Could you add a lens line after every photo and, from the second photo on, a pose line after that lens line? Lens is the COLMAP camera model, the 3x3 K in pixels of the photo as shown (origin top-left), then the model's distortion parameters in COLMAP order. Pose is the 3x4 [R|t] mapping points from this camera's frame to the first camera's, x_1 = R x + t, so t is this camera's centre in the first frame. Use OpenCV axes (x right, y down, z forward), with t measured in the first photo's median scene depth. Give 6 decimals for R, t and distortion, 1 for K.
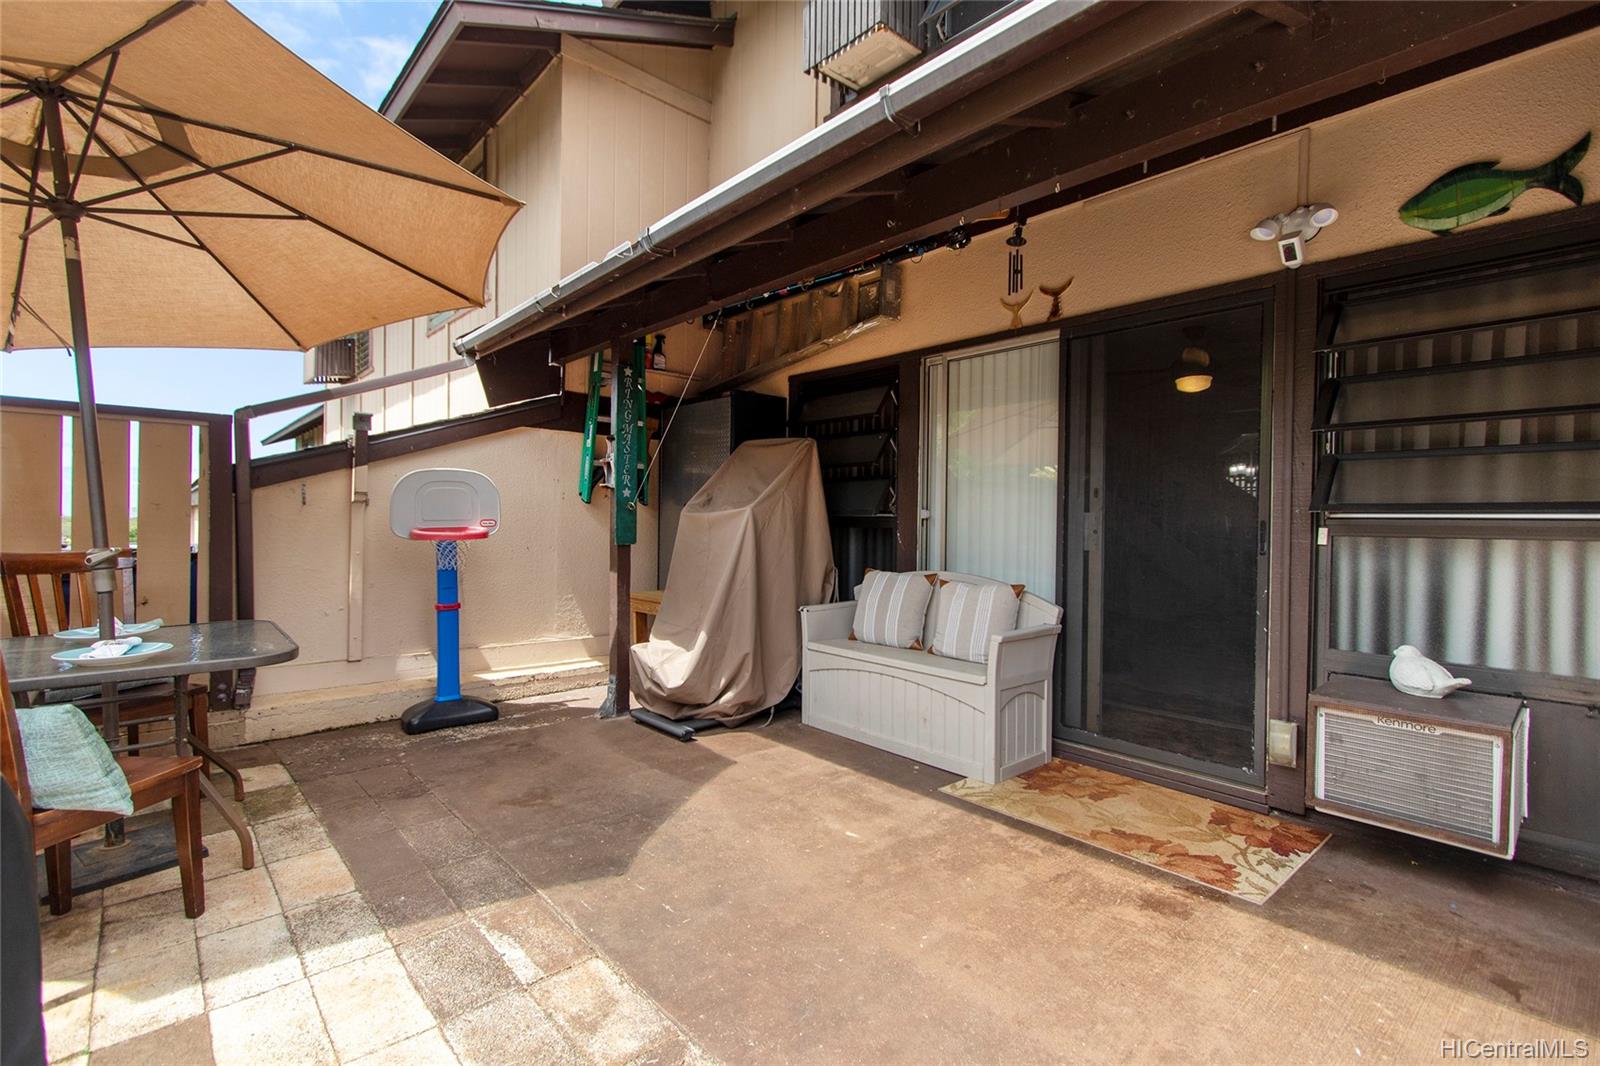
lens RADIAL K [[723.8, 0, 802.2], [0, 723.8, 531.6], [0, 0, 1]] dist [0.010224, -0.003908]
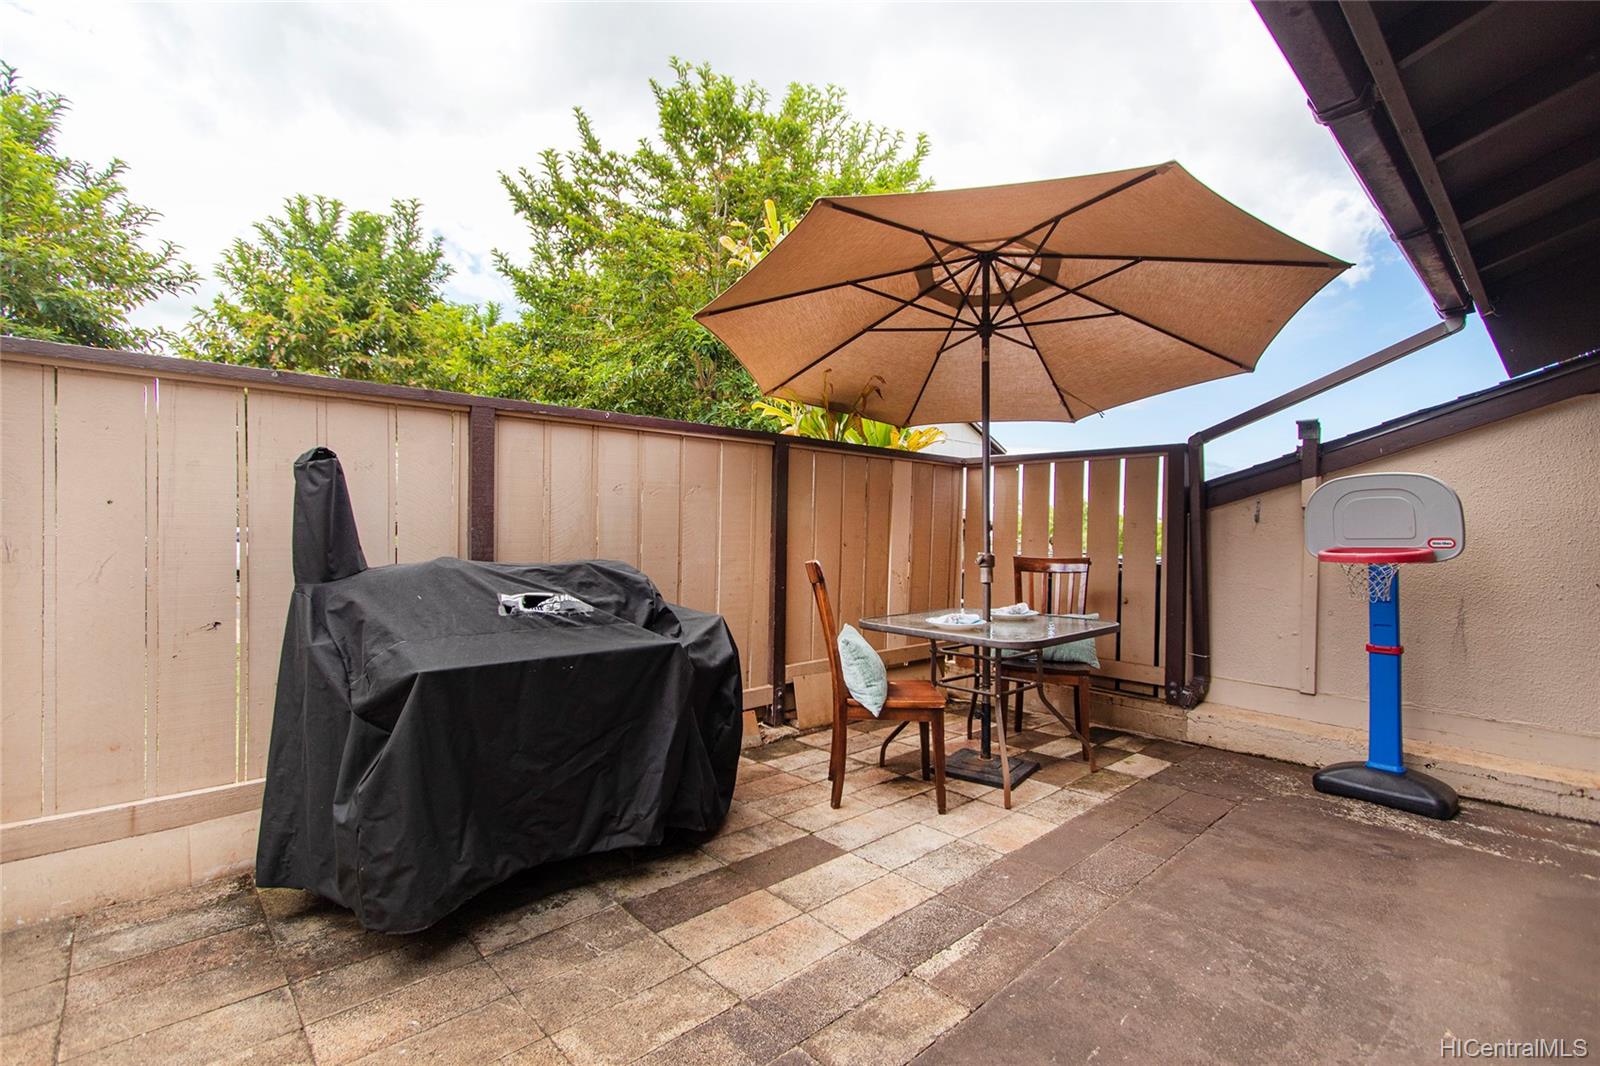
lens RADIAL K [[723.8, 0, 793.9], [0, 723.8, 531.1], [0, 0, 1]] dist [0.010224, -0.003908]
pose [[0.007473, -0.006076, -0.999954, 0.365995], [-0.029883, 0.999534, -0.006297, -0.000177], [0.999525, 0.029929, 0.007288, 0.441340]]
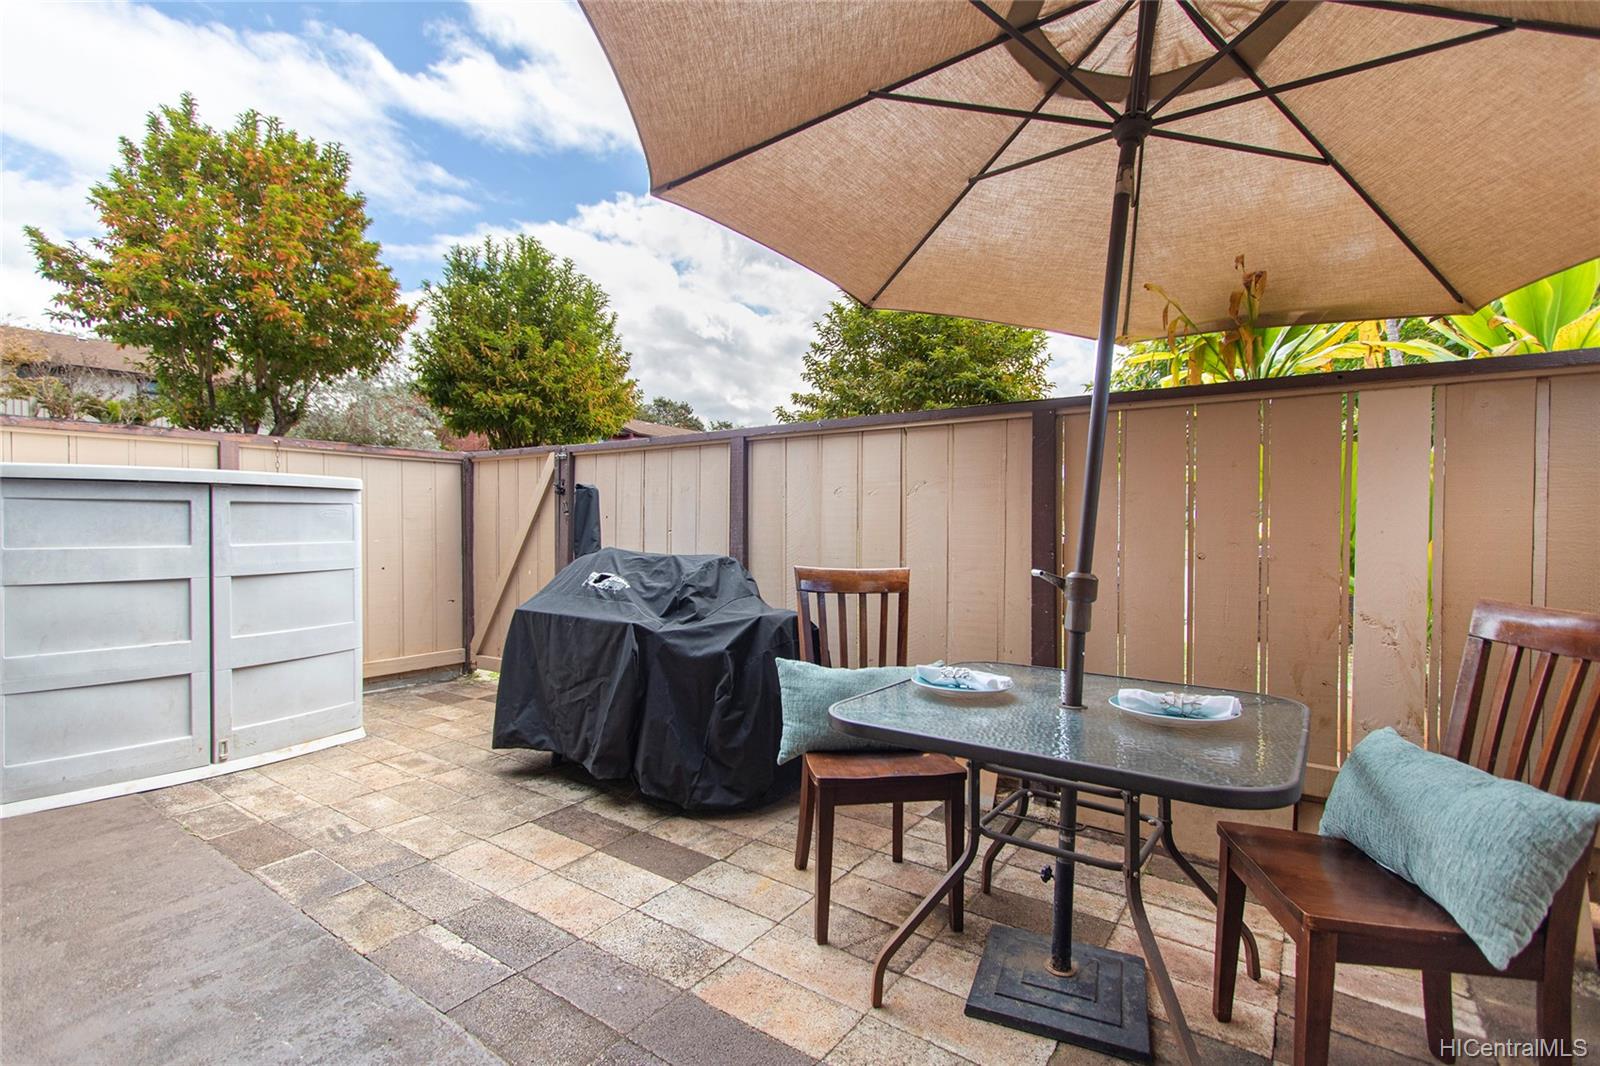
lens RADIAL K [[723.8, 0, 798.3], [0, 723.8, 530.2], [0, 0, 1]] dist [0.010224, -0.003908]
pose [[-0.976044, -0.016599, -0.216940, -0.376242], [-0.021012, 0.999616, 0.018052, -0.021509], [0.216557, 0.022177, -0.976018, 1.232311]]
